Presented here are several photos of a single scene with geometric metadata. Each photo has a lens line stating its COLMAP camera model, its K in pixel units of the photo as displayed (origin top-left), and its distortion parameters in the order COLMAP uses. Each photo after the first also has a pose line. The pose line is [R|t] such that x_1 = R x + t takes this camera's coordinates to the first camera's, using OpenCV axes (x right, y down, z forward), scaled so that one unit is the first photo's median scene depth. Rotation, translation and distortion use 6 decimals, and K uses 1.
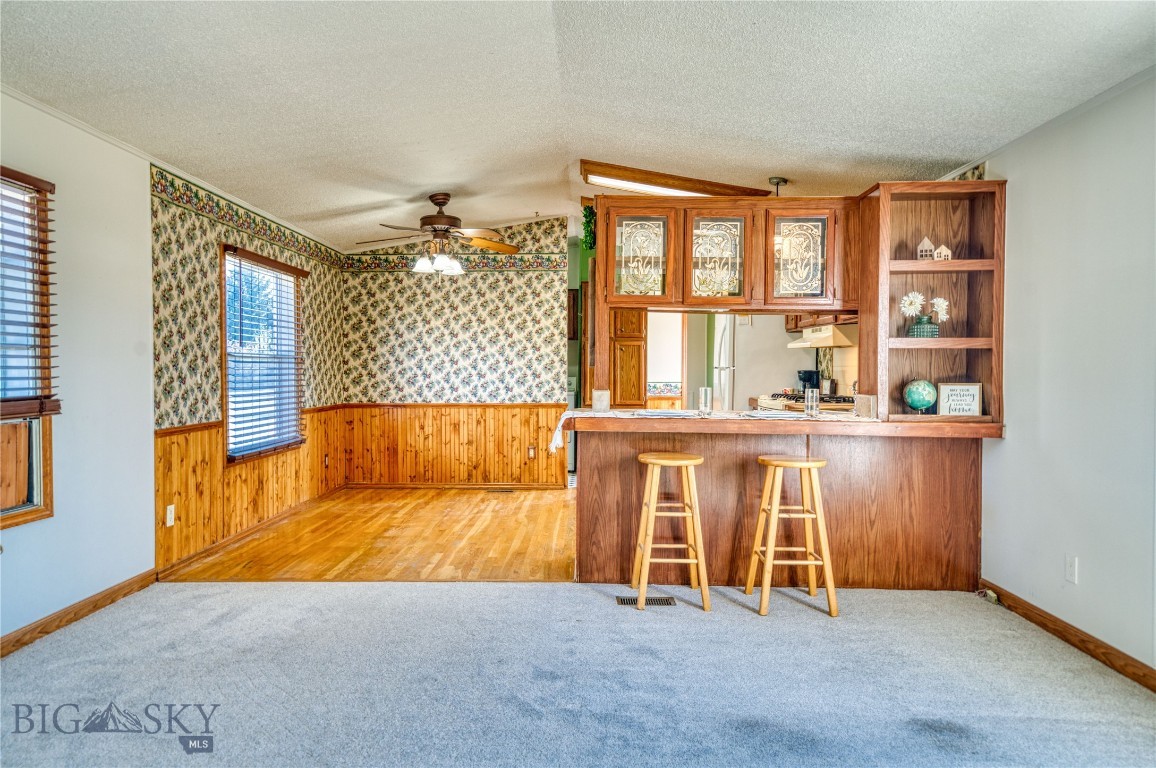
lens RADIAL K [[756.8, 0, 578.0], [0, 756.8, 384.0], [0, 0, 1]] dist [0.029791, 0.000670]
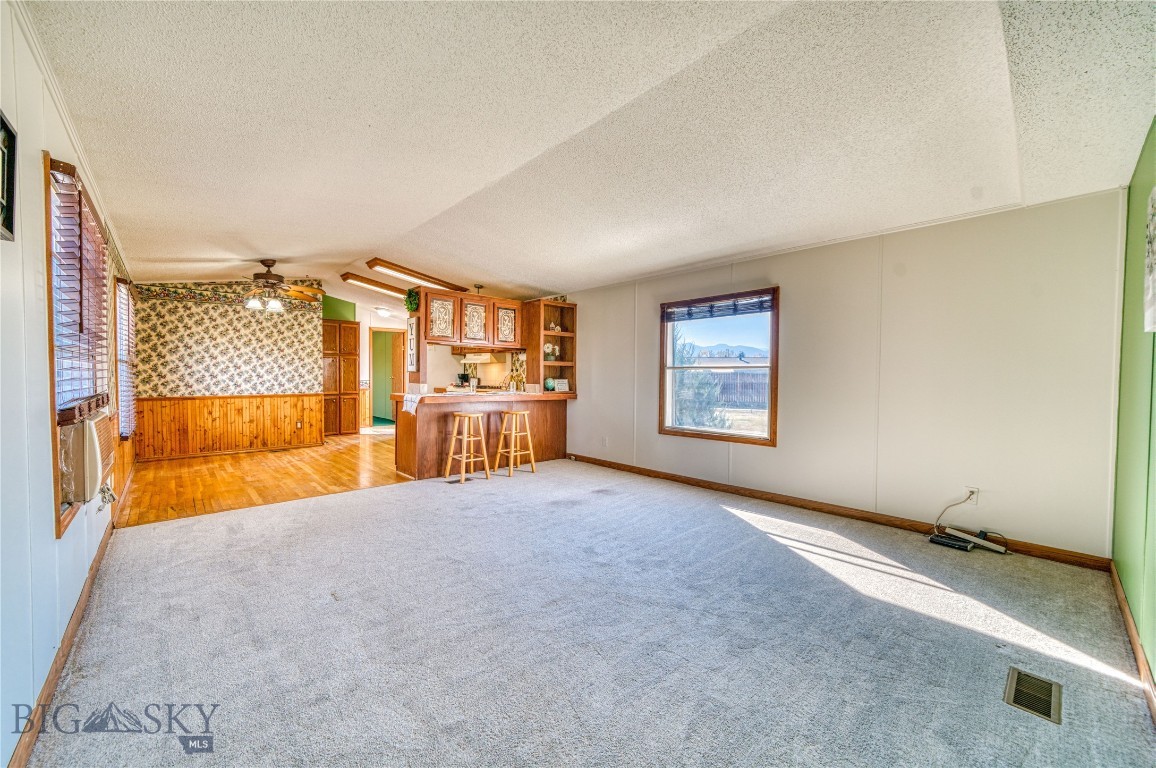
lens RADIAL K [[438.2, 0, 577.7], [0, 438.2, 382.4], [0, 0, 1]] dist [-0.010957, 0.000175]
pose [[0.721285, -0.009879, 0.692568, -0.356175], [0.008820, 0.999948, 0.005079, 0.002607], [-0.692582, 0.002445, 0.721335, -0.086400]]
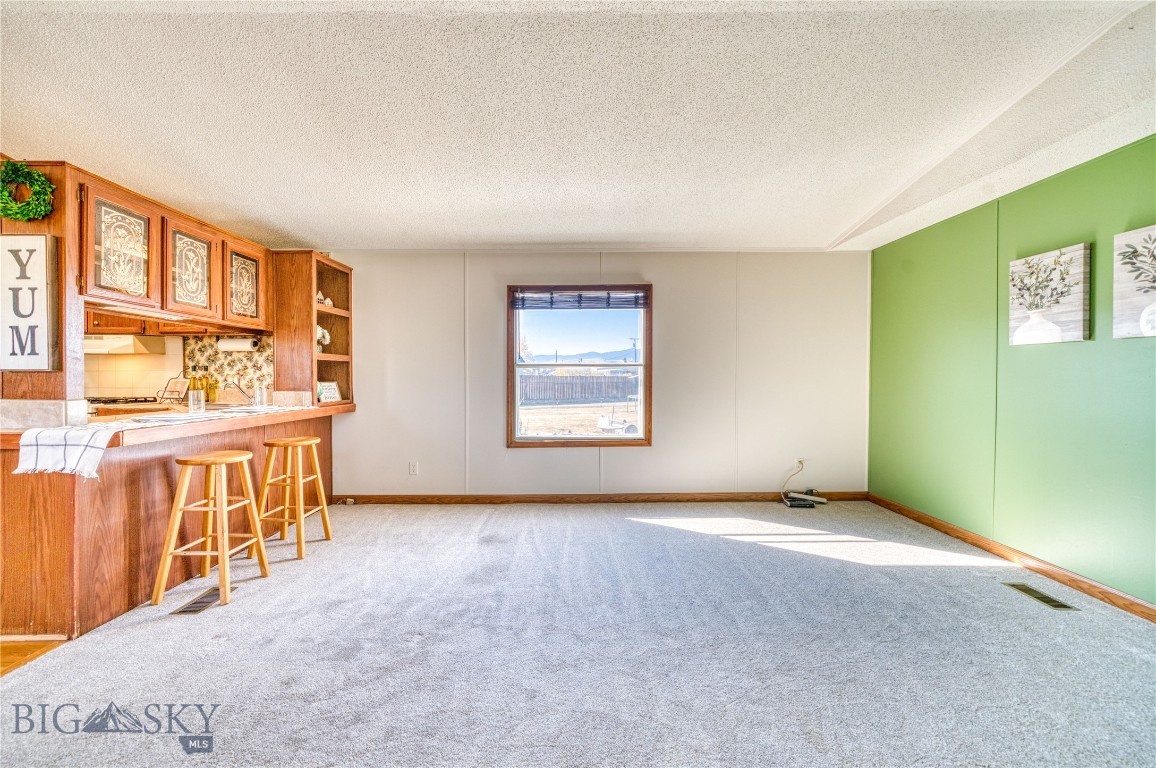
lens RADIAL K [[449.8, 0, 571.8], [0, 449.8, 380.2], [0, 0, 1]] dist [-0.012560, 0.000680]
pose [[-0.020872, -0.016305, 0.999649, -0.350274], [0.020642, 0.999647, 0.016736, -0.007024], [-0.999569, 0.020984, -0.020528, 0.347718]]
